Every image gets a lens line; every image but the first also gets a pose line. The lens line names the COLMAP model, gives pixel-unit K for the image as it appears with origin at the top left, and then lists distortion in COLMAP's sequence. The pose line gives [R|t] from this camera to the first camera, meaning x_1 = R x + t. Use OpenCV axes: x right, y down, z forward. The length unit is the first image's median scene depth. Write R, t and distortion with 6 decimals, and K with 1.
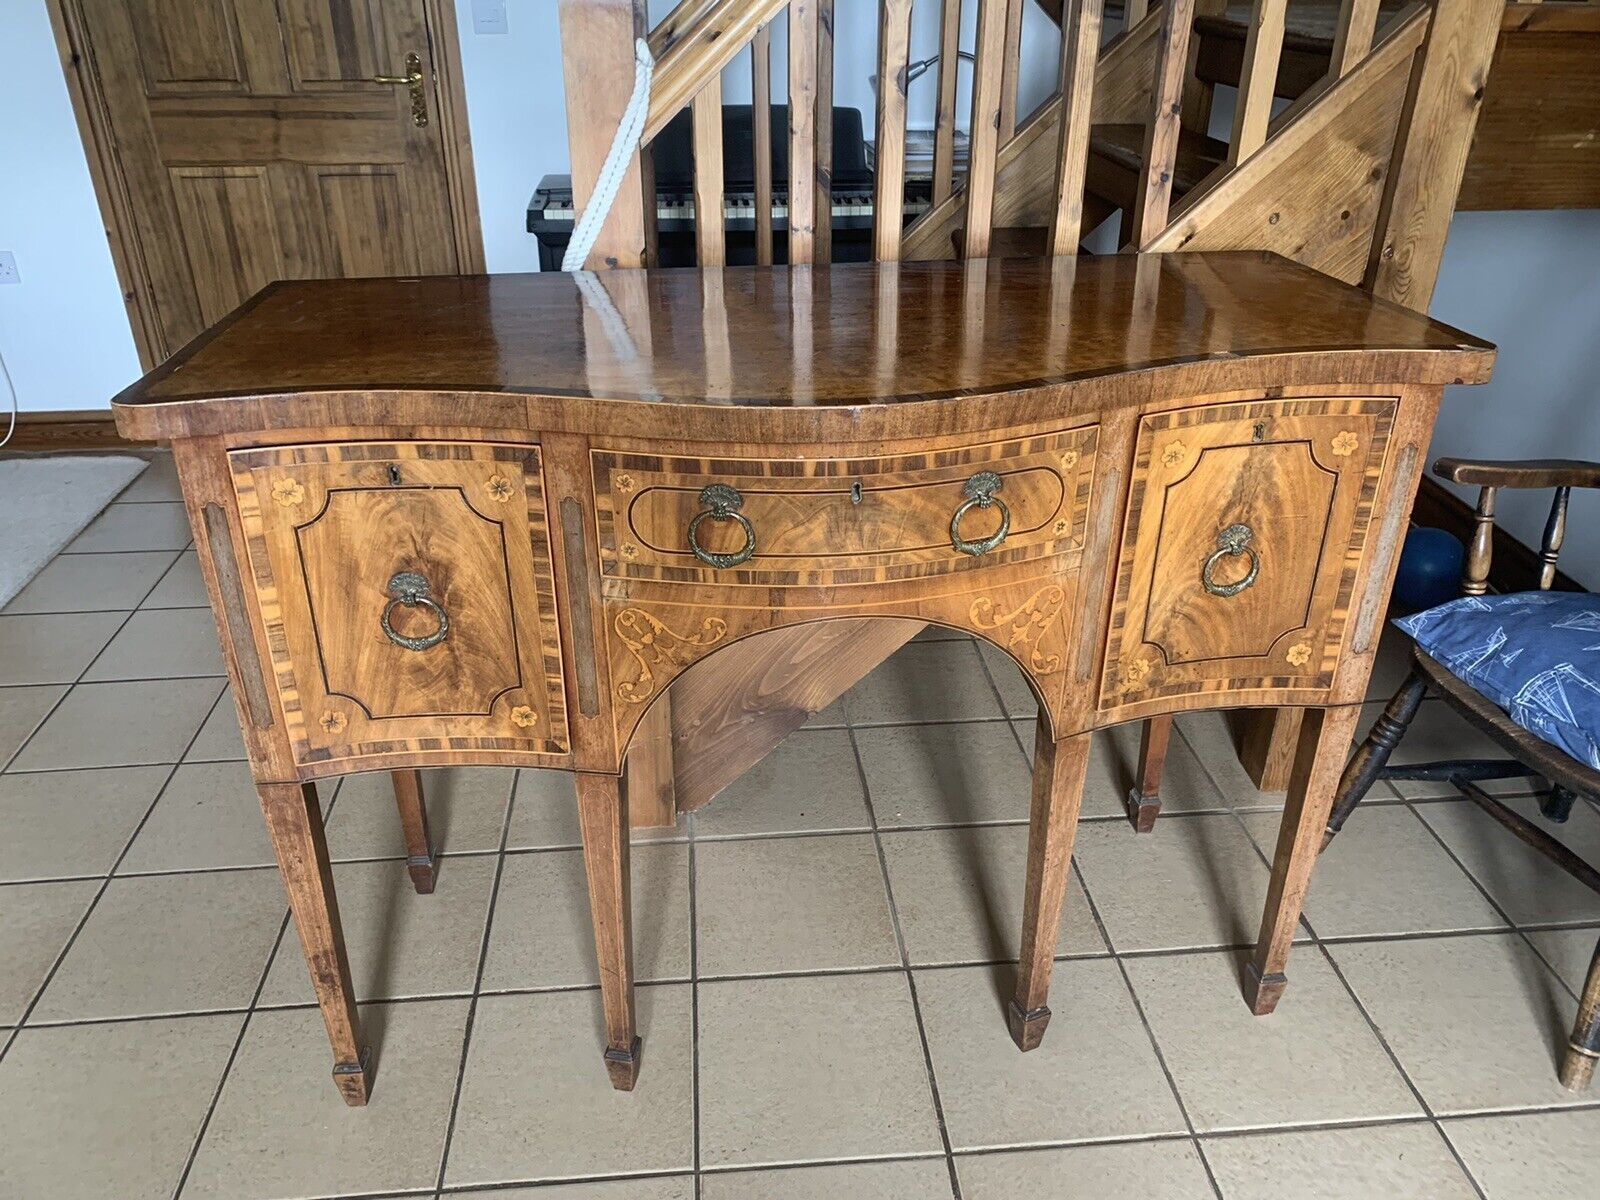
lens RADIAL K [[1232.3, 0, 803.7], [0, 1232.3, 599.2], [0, 0, 1]] dist [0.020160, -0.021586]
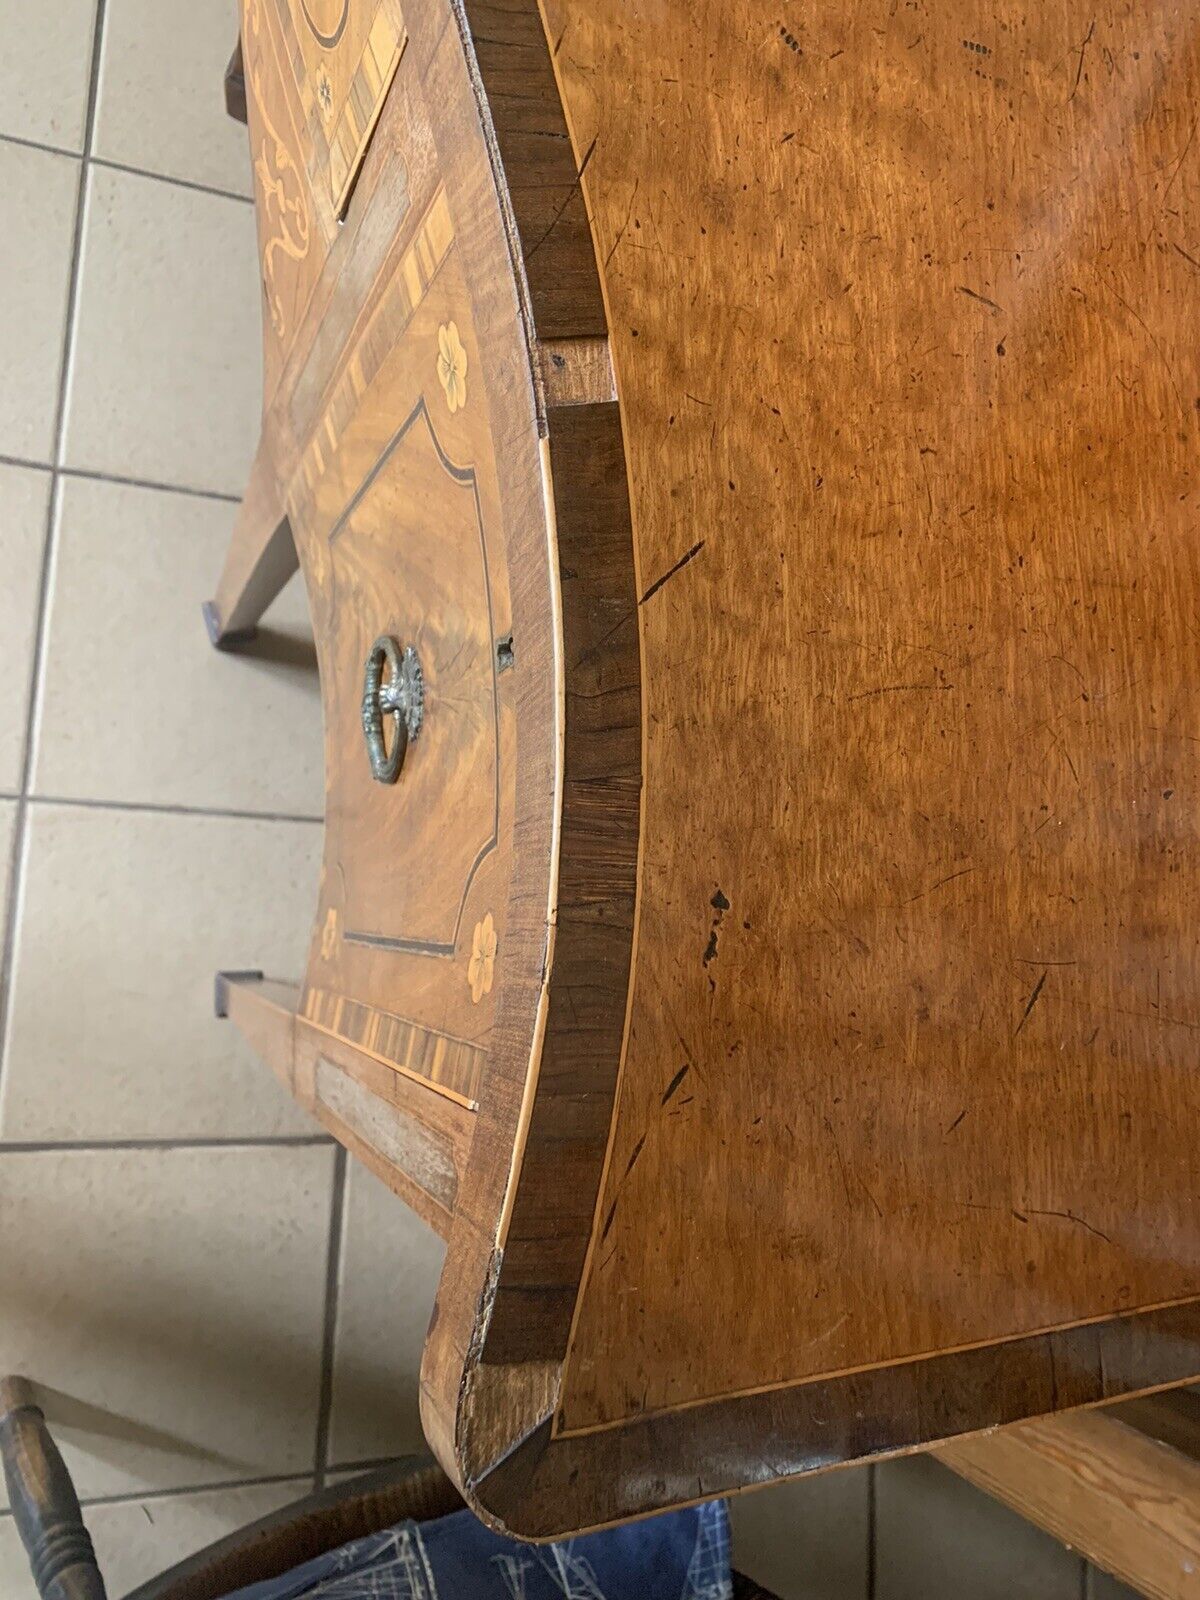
lens RADIAL K [[1232.3, 0, 608.5], [0, 1232.3, 793.4], [0, 0, 1]] dist [0.020160, -0.021586]
pose [[-0.128250, 0.981383, -0.142968, 0.441903], [-0.768702, -0.007284, 0.639565, -0.351971], [0.626617, 0.191924, 0.755325, 0.788559]]
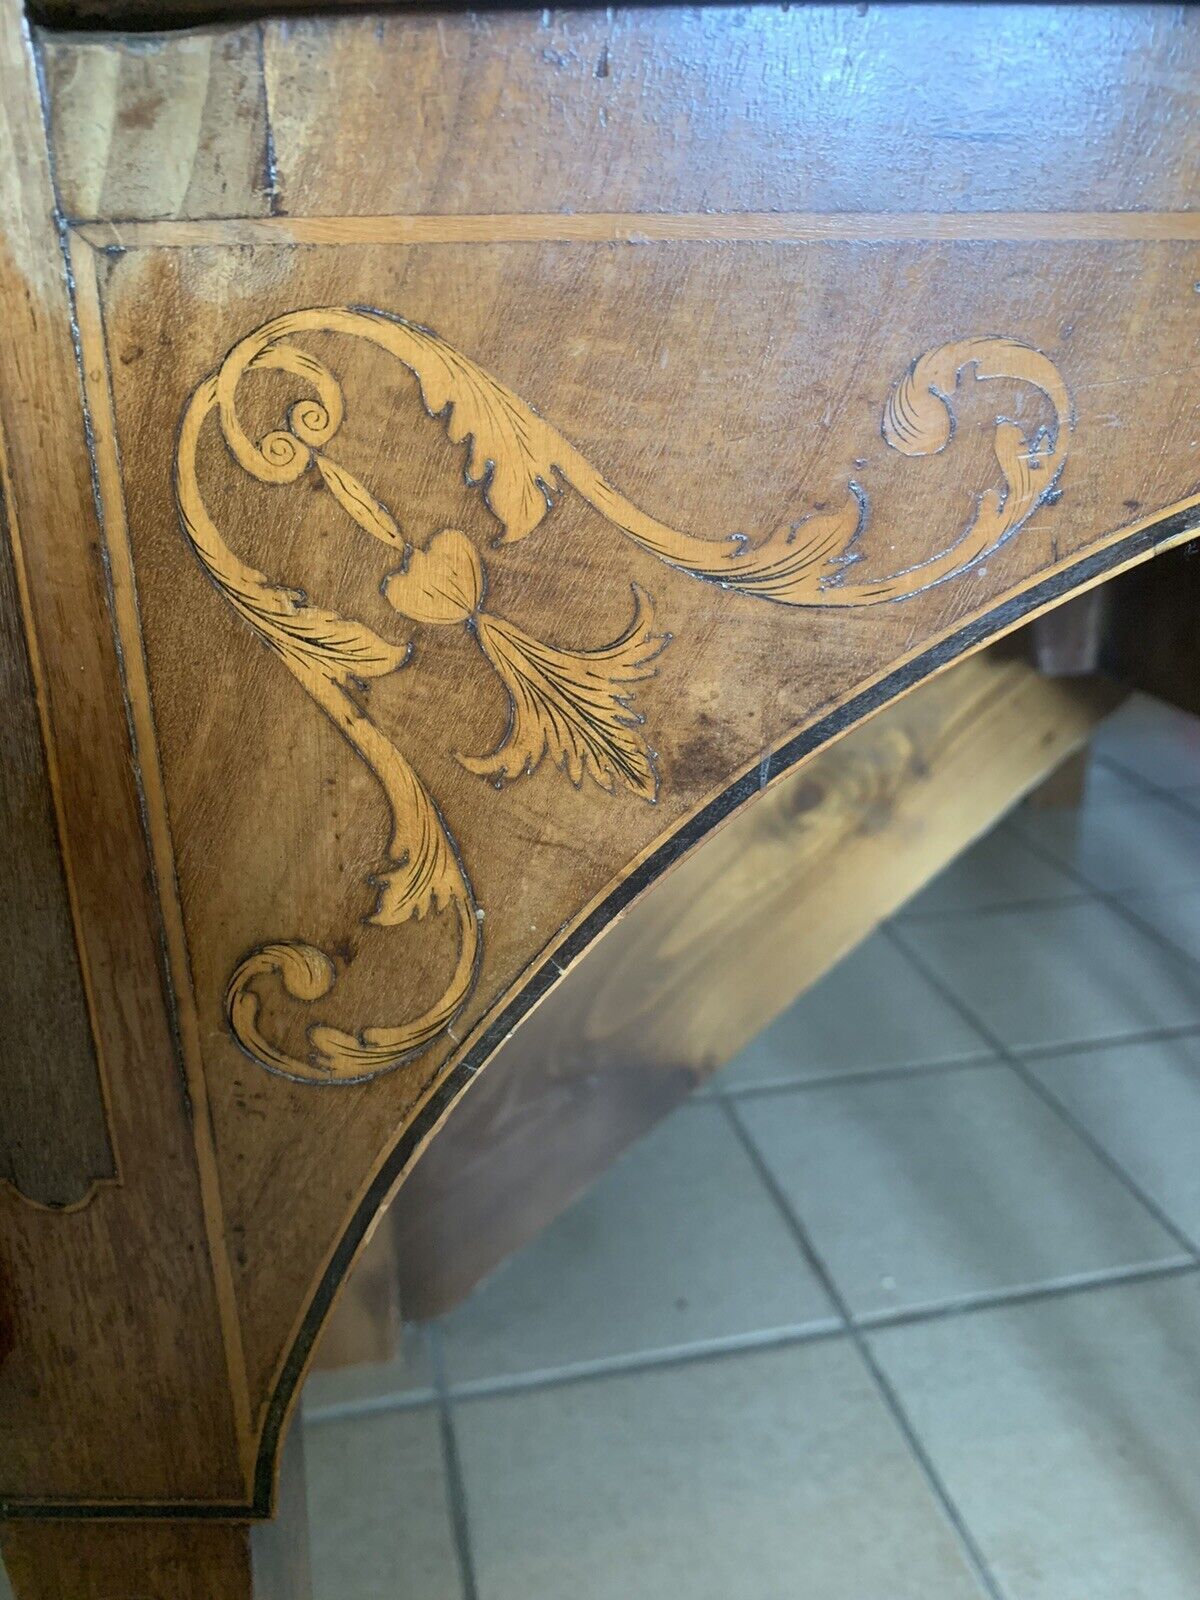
lens RADIAL K [[1262.1, 0, 576.7], [0, 1262.1, 772.0], [0, 0, 1]] dist [-0.014435, 0.000051]
pose [[0.993539, -0.049209, 0.102265, -0.123086], [0.062949, 0.988734, -0.135800, 0.069640], [-0.094431, 0.141360, 0.985444, 0.841804]]
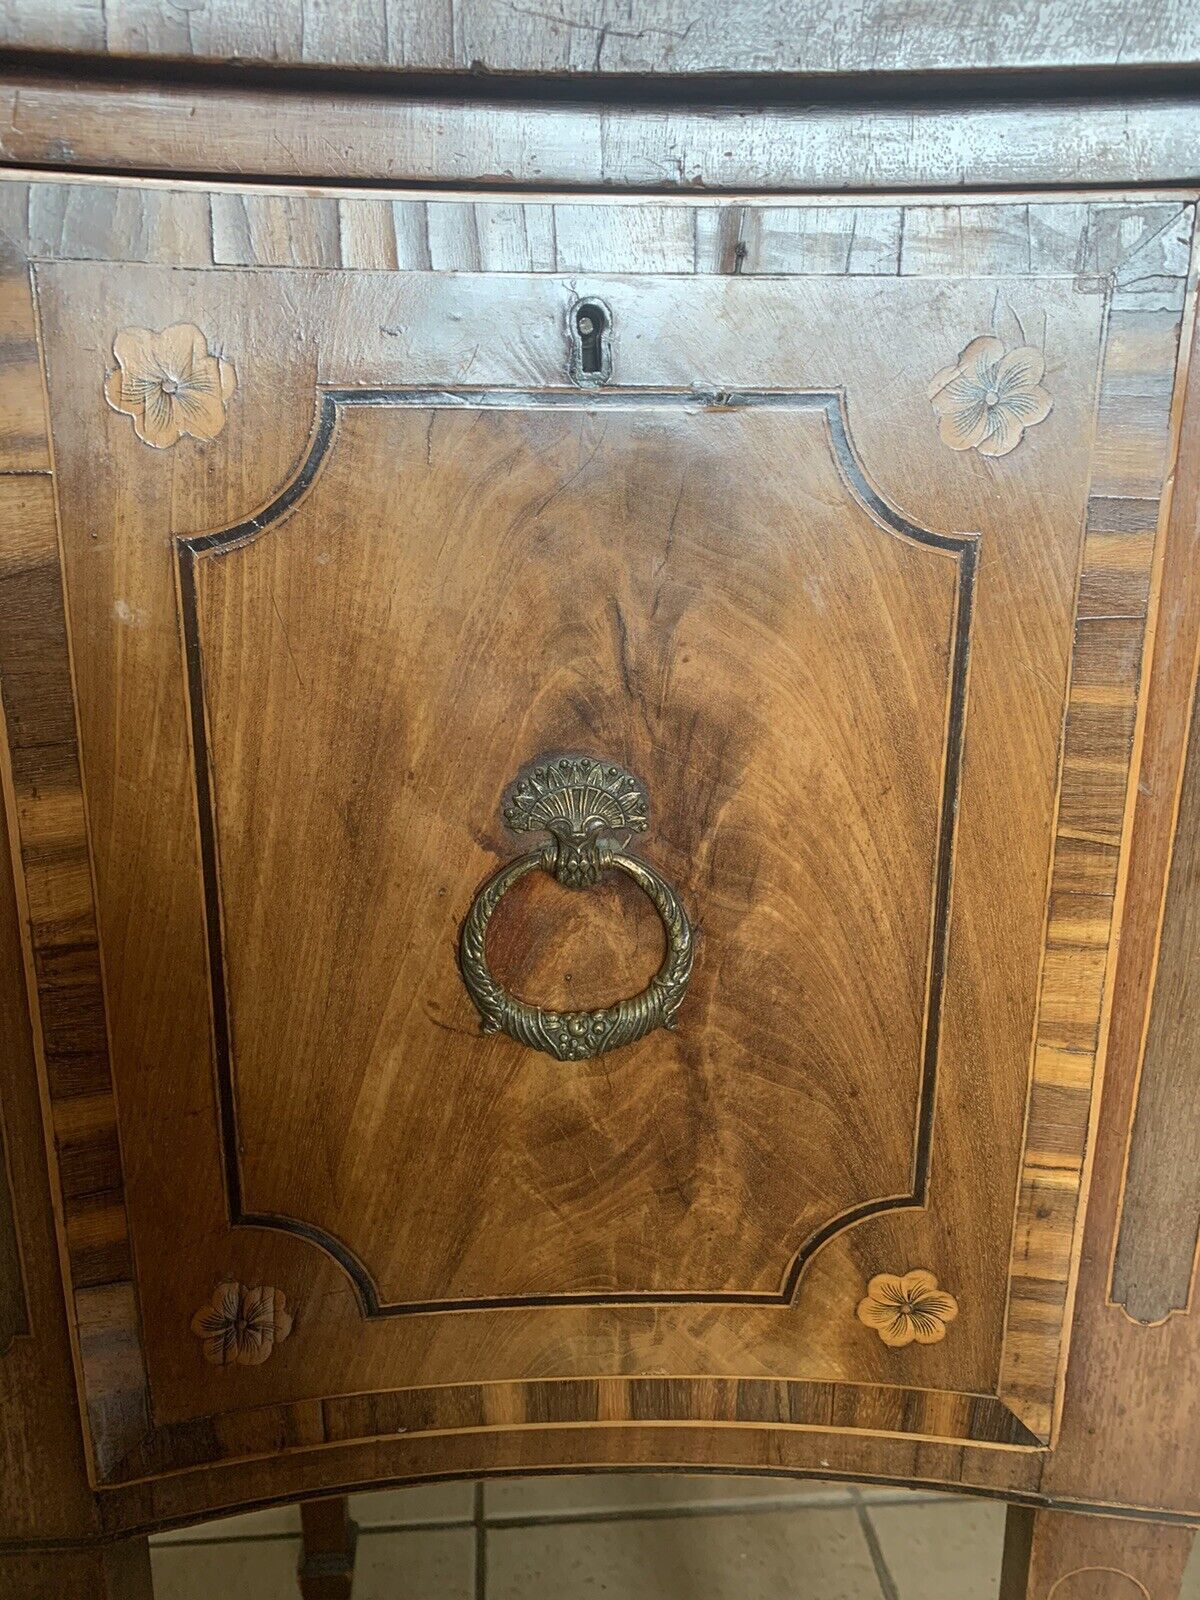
lens RADIAL K [[1232.3, 0, 598.9], [0, 1232.3, 795.6], [0, 0, 1]] dist [0.020160, -0.021586]
pose [[0.999835, 0.005563, -0.017298, -0.297885], [-0.009218, 0.975667, -0.219065, 0.043773], [0.015658, 0.219188, 0.975557, 0.707955]]
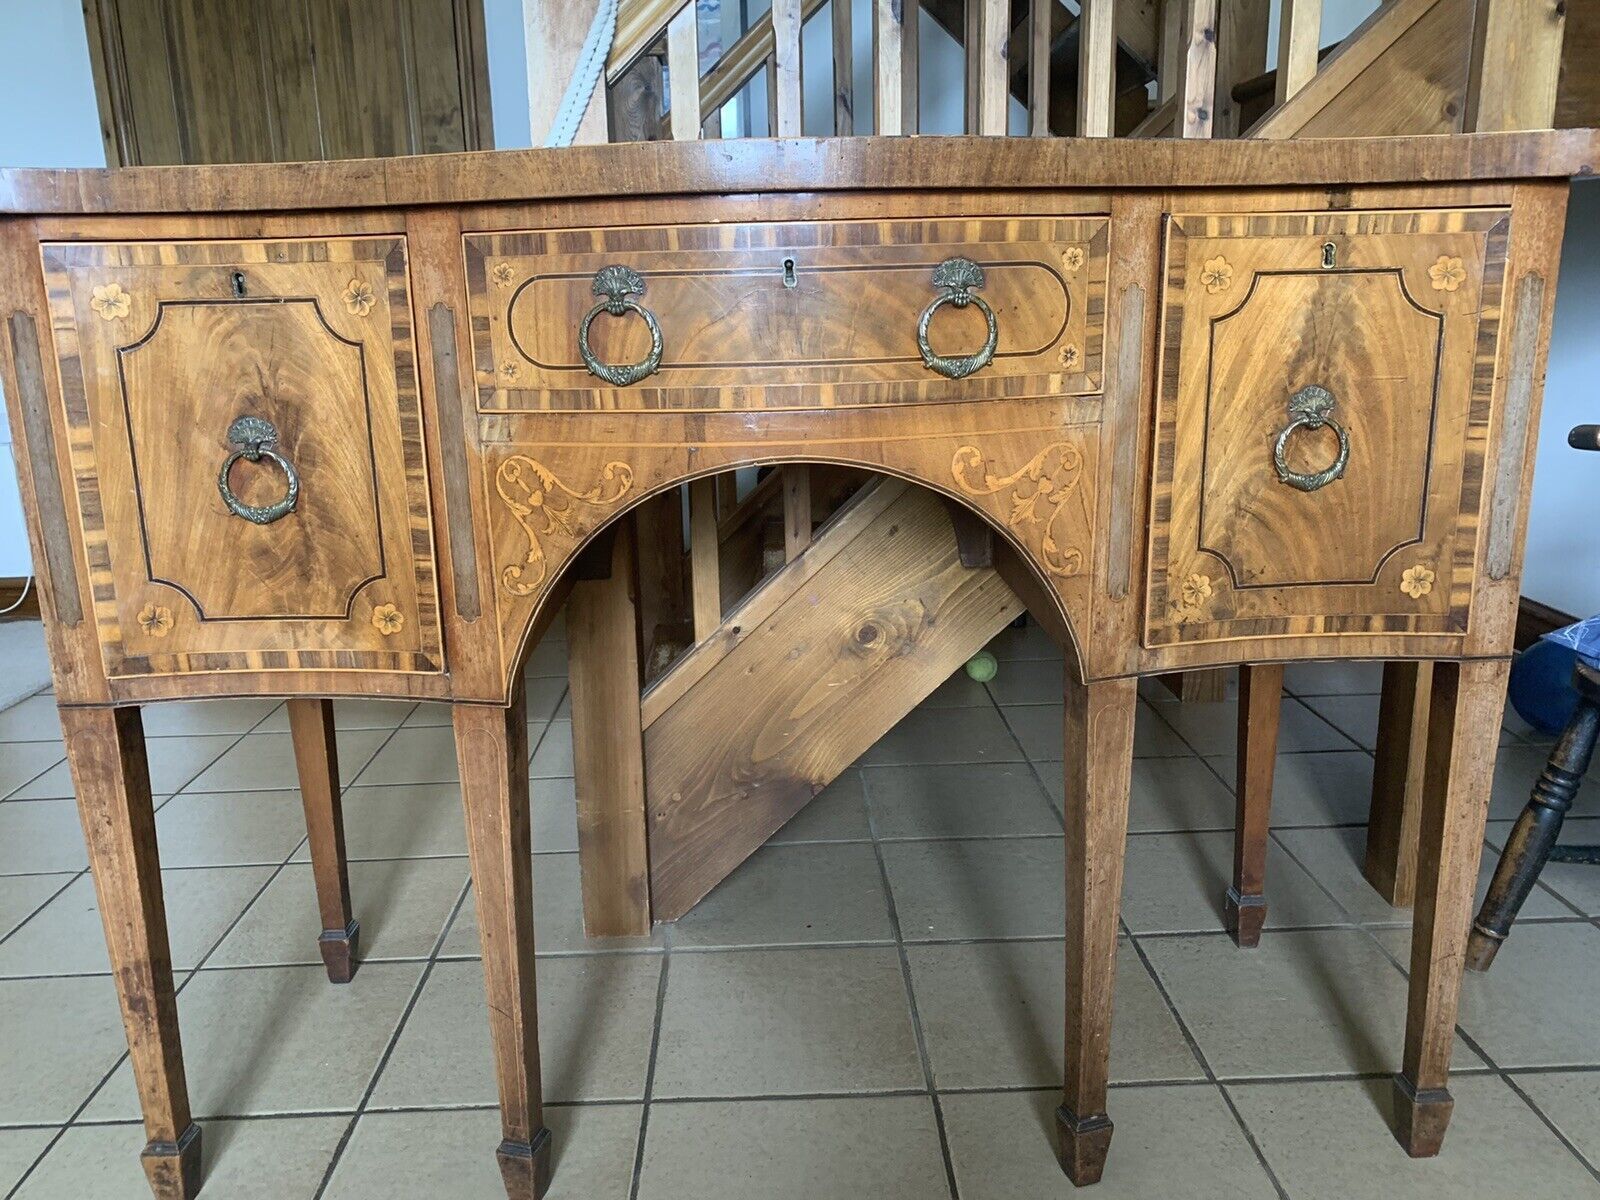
lens RADIAL K [[1232.3, 0, 787.8], [0, 1232.3, 603.9], [0, 0, 1]] dist [0.020160, -0.021586]
pose [[0.994555, -0.002547, -0.104184, 0.110259], [-0.023064, 0.969533, -0.243872, 0.275935], [0.101631, 0.244947, 0.964195, 0.268536]]
